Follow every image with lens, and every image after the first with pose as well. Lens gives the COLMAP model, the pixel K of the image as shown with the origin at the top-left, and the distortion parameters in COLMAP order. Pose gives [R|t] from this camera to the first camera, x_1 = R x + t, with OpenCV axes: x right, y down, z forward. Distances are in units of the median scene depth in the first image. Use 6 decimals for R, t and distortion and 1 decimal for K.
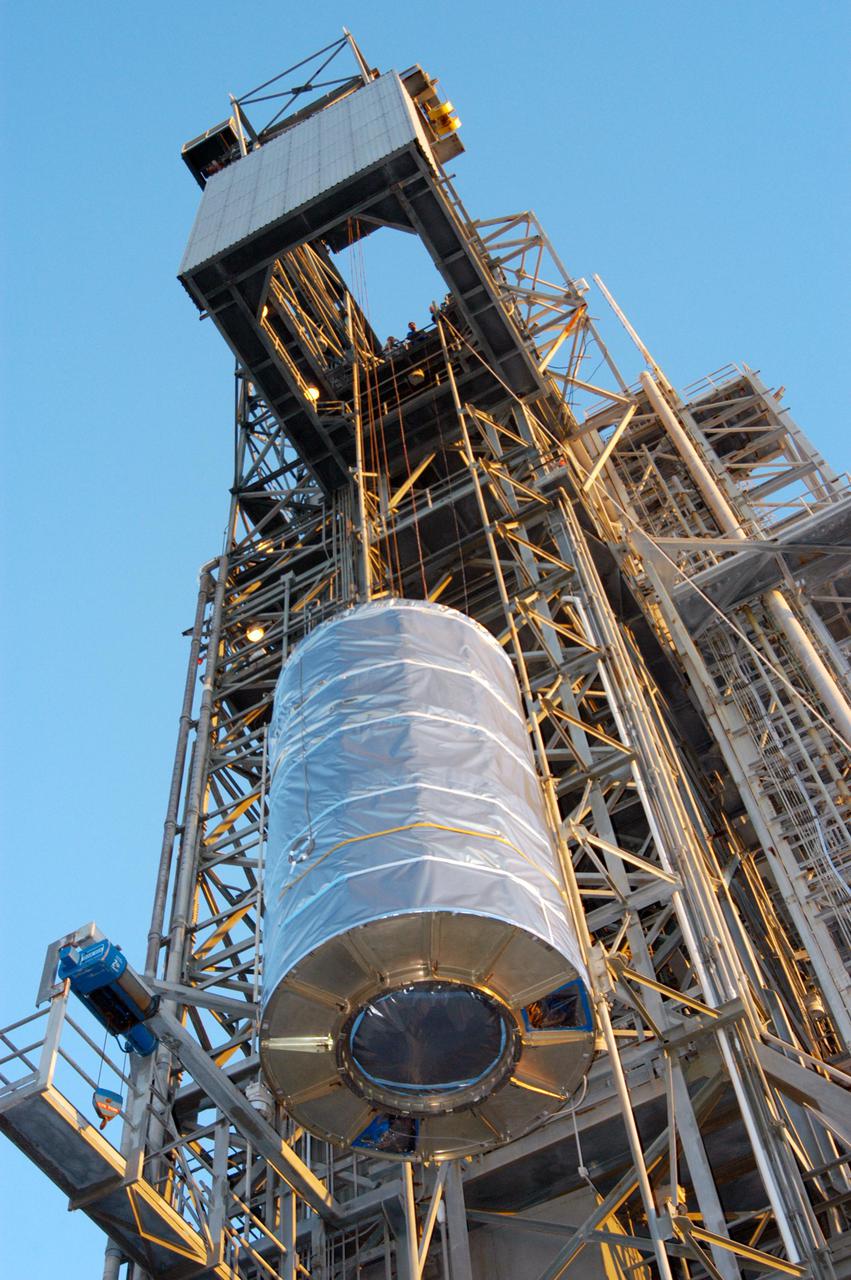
lens RADIAL K [[1517.6, 0, 425.5], [0, 1517.6, 640.0], [0, 0, 1]] dist [-0.143004, 0.013587]
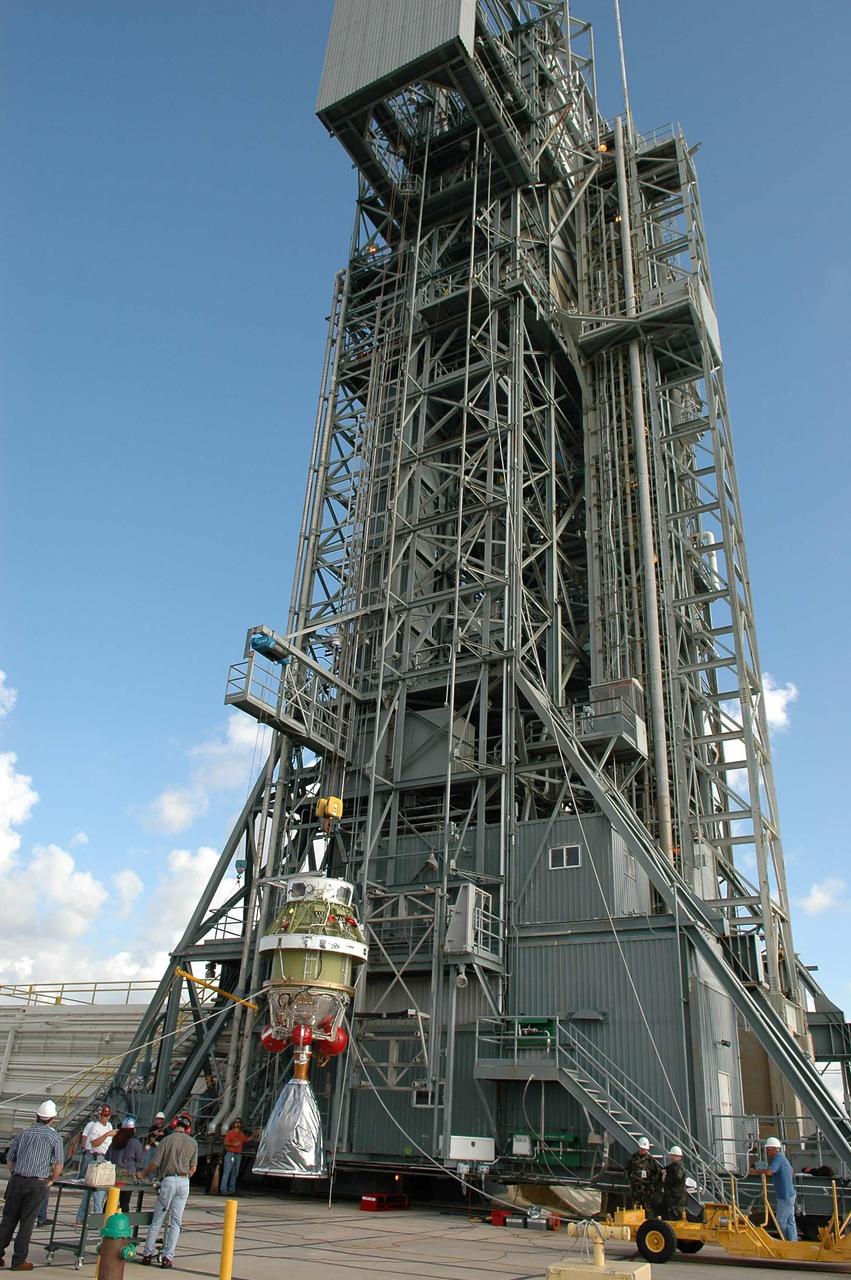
lens RADIAL K [[965.3, 0, 425.5], [0, 965.3, 640.0], [0, 0, 1]] dist [-0.060647, 0.037547]
pose [[0.992513, 0.094864, -0.076939, 0.096620], [-0.034930, 0.824051, 0.565437, -0.368631], [0.117041, -0.558516, 0.821195, -0.194099]]
